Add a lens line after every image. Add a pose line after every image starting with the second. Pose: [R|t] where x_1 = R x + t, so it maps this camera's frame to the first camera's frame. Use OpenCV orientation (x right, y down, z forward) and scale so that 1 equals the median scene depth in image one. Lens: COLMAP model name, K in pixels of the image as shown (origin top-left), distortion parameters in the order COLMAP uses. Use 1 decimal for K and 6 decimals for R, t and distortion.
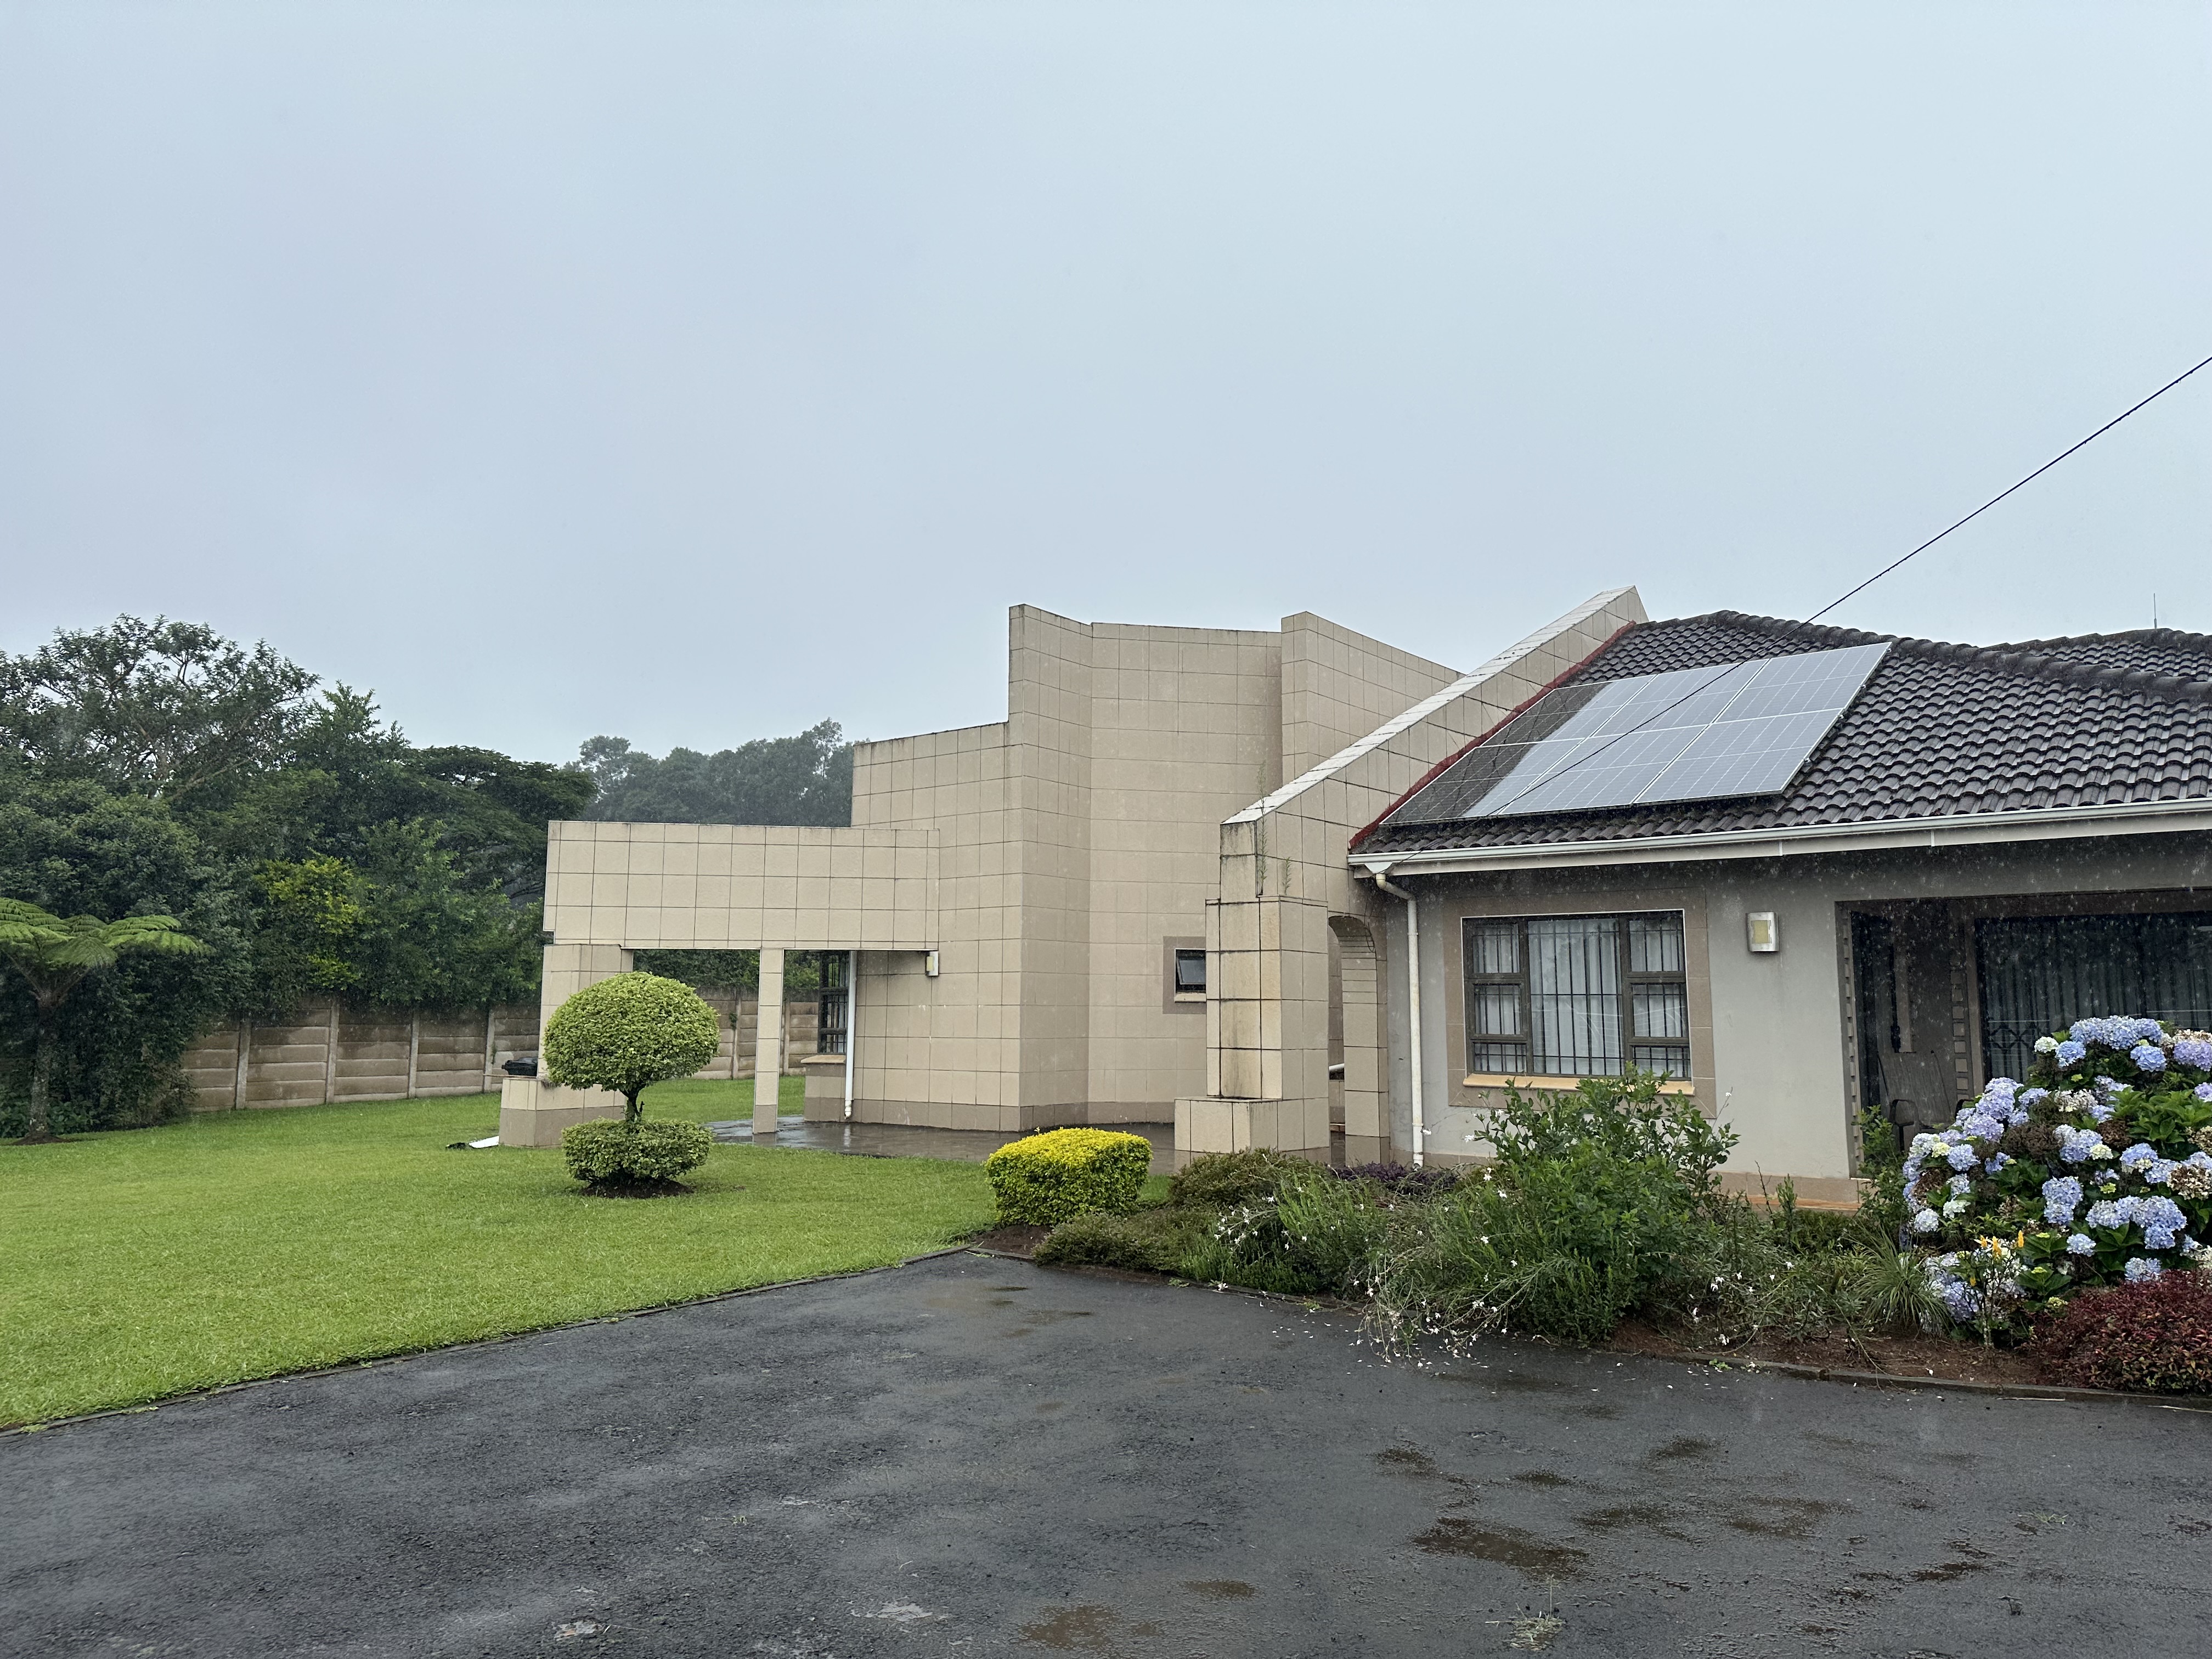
lens RADIAL K [[1527.7, 0, 1101.7], [0, 1527.7, 823.8], [0, 0, 1]] dist [0.050817, -0.065917]
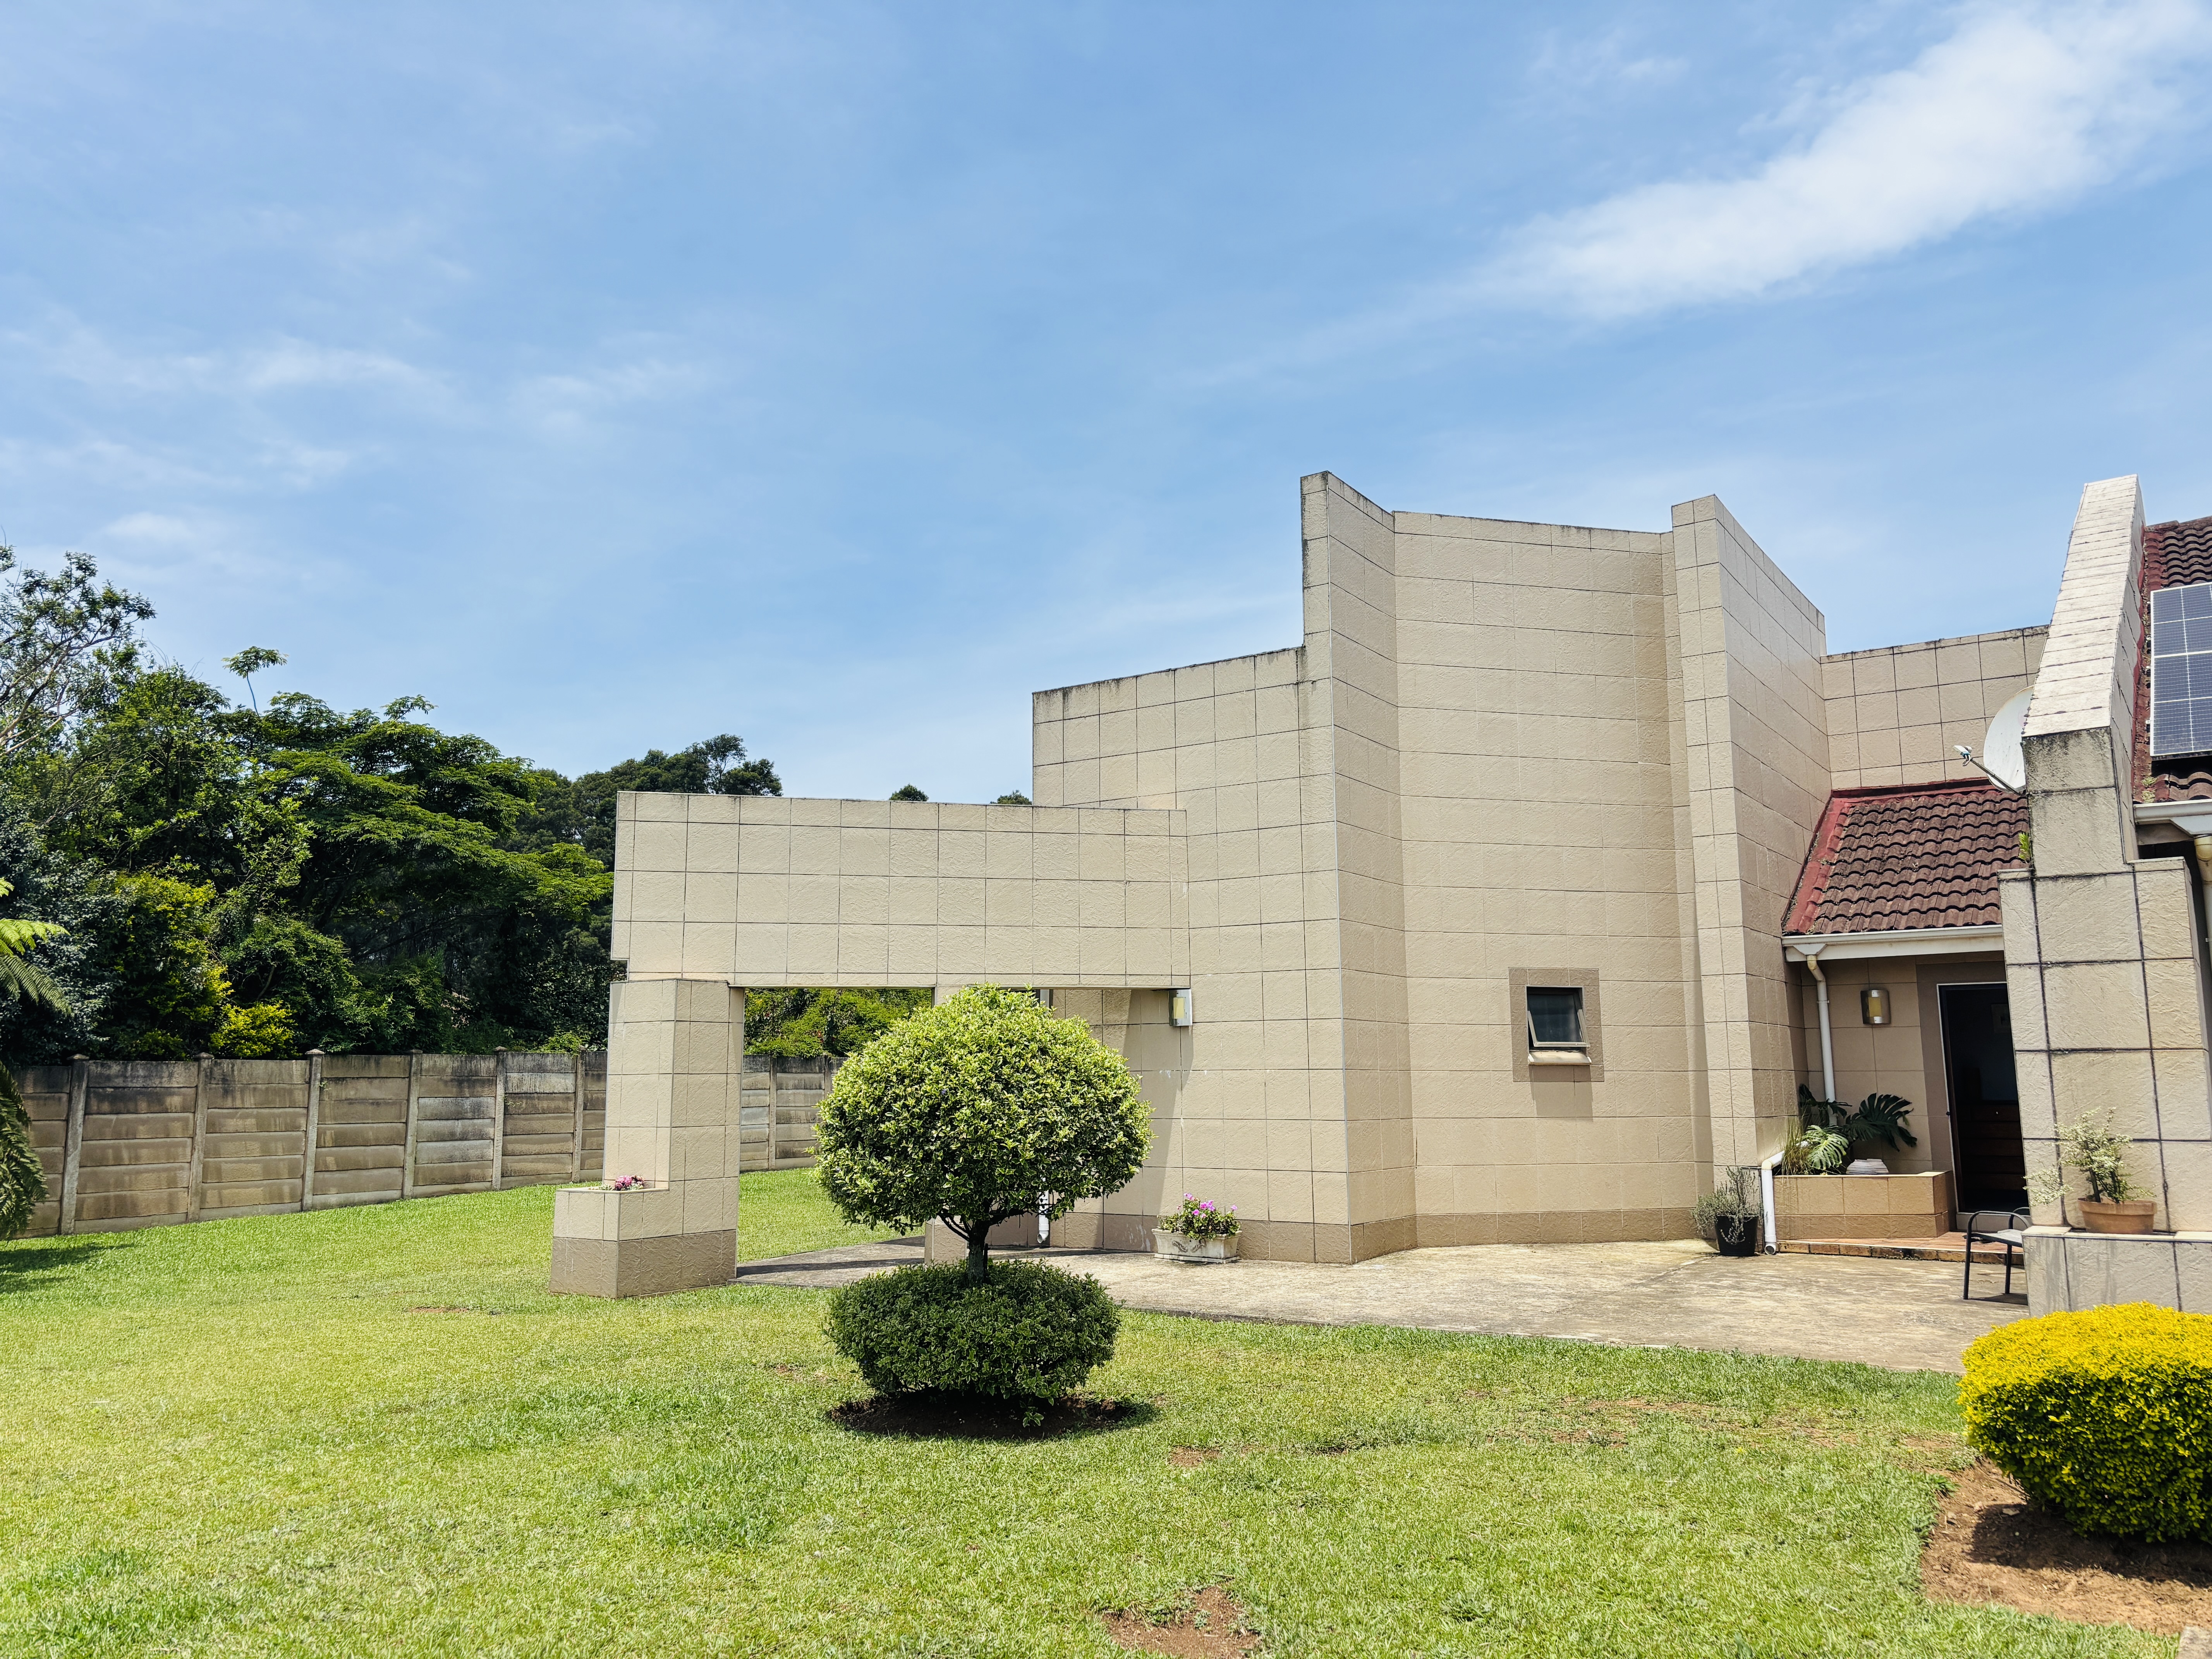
lens RADIAL K [[1727.9, 0, 1107.7], [0, 1727.9, 804.2], [0, 0, 1]] dist [-0.002996, -0.007748]
pose [[0.997374, 0.003439, 0.072337, -0.267601], [-0.000678, 0.999271, -0.038162, 0.041872], [-0.072416, 0.038013, 0.996650, 0.334783]]
